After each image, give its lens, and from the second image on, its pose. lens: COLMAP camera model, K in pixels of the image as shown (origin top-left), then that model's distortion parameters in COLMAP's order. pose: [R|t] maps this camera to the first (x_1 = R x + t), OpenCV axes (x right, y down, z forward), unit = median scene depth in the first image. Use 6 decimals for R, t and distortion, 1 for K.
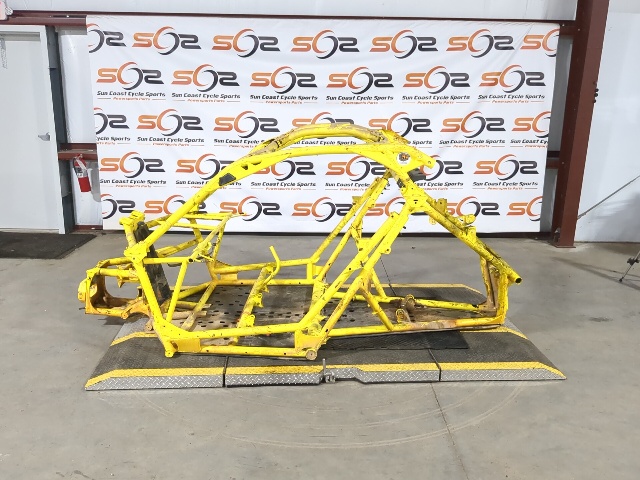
lens RADIAL K [[617.9, 0, 308.9], [0, 617.9, 233.5], [0, 0, 1]] dist [0.019355, 0.000000]
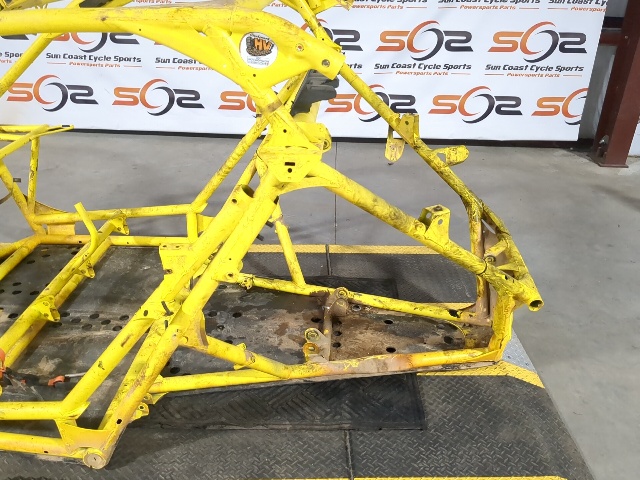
lens RADIAL K [[617.9, 0, 325.8], [0, 617.9, 251.1], [0, 0, 1]] dist [0.019355, 0.000000]
pose [[0.999833, 0.017956, -0.003370, 0.147166], [-0.016648, 0.971435, 0.236722, -0.064216], [0.007524, -0.236626, 0.971572, 0.452535]]
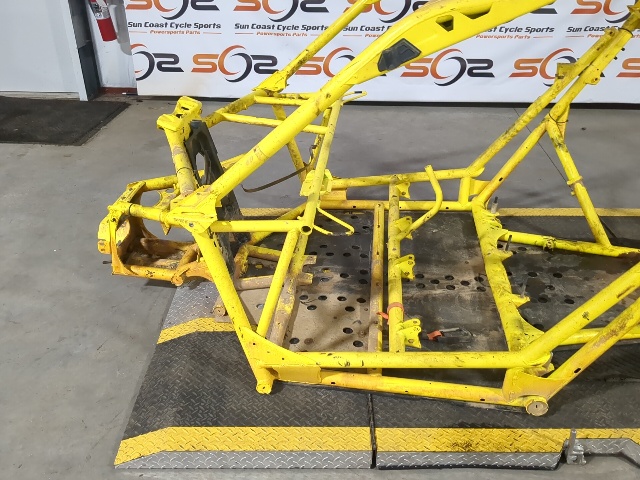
lens RADIAL K [[617.9, 0, 320.1], [0, 617.9, 240.5], [0, 0, 1]] dist [0.019355, 0.000000]
pose [[0.998476, 0.017052, -0.052494, -0.121898], [-0.002045, 0.961856, 0.273548, -0.064863], [0.055156, -0.273024, 0.960425, 0.419191]]
